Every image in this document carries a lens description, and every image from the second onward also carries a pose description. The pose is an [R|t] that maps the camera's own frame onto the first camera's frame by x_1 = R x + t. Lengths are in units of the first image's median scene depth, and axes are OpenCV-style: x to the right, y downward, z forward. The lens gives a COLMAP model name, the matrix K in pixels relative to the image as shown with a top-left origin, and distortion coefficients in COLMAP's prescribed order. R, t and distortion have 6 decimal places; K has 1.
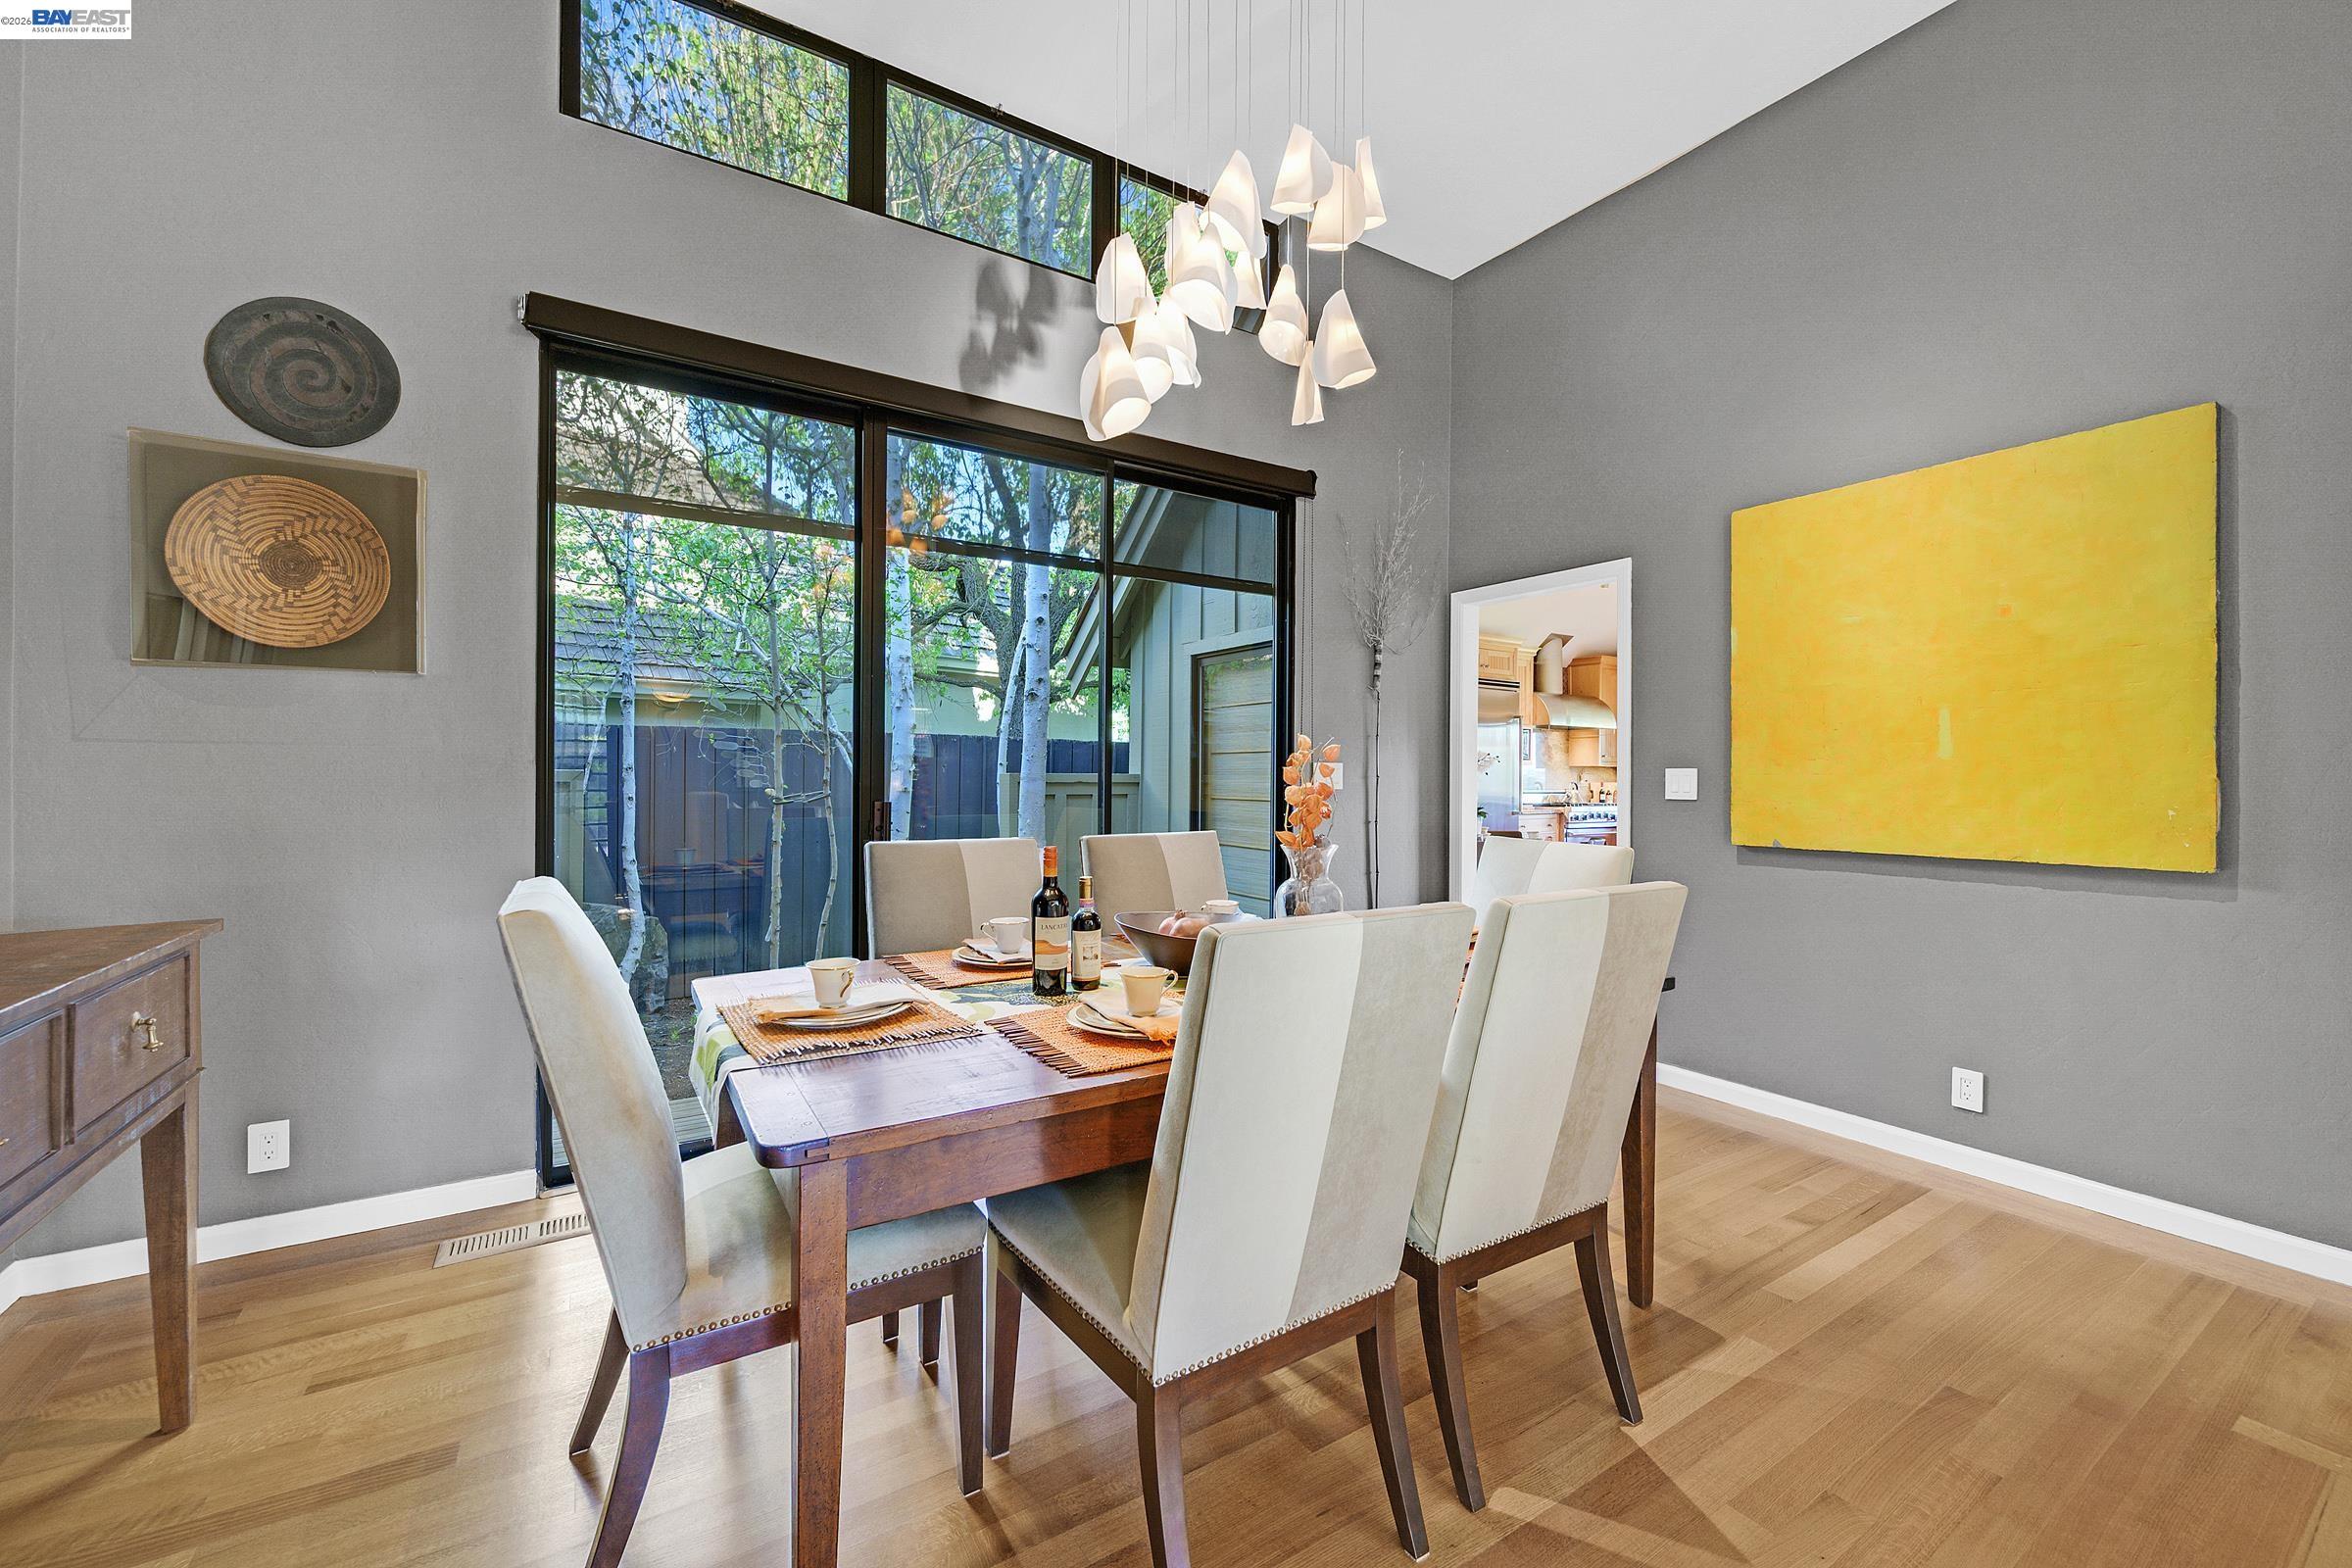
lens RADIAL K [[934.4, 0, 1182.5], [0, 934.4, 781.4], [0, 0, 1]] dist [-0.002439, -0.000339]
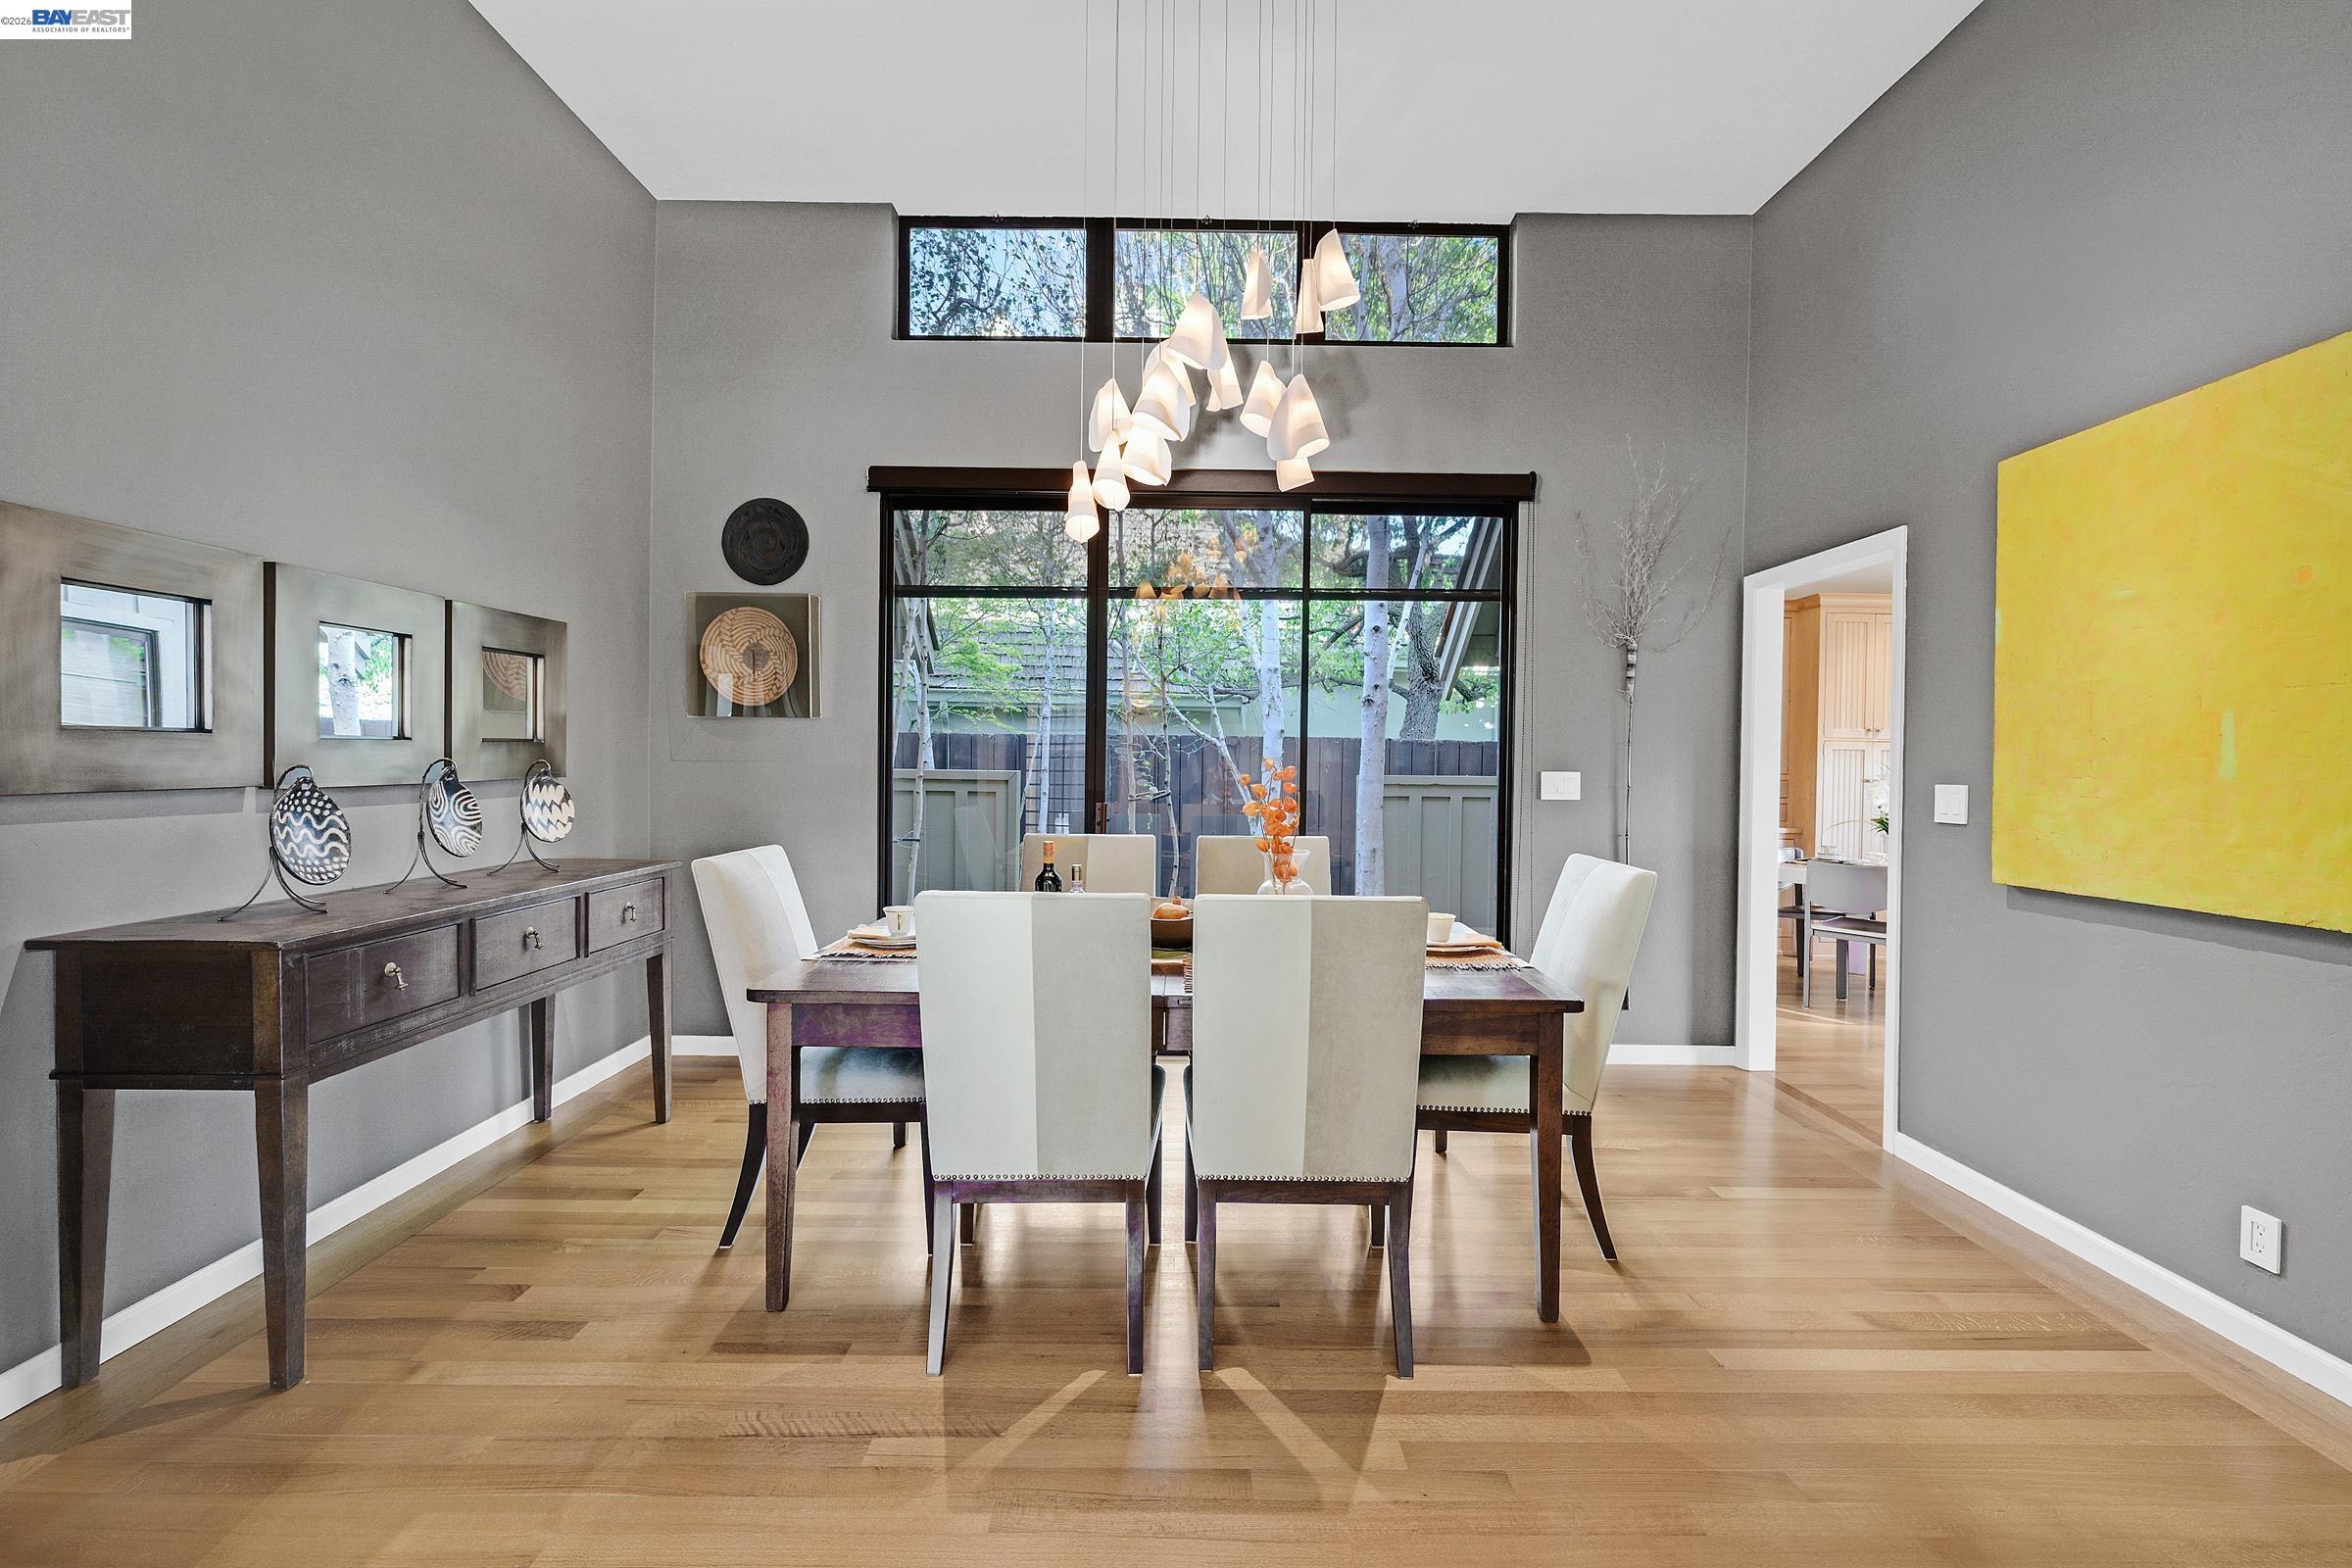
lens RADIAL K [[970.5, 0, 1182.2], [0, 970.5, 781.1], [0, 0, 1]] dist [0.002366, 0.000376]
pose [[0.849285, 0.012976, -0.527776, 0.519992], [-0.010162, 0.999914, 0.008232, -0.021481], [0.527837, -0.001628, 0.849344, -0.080014]]
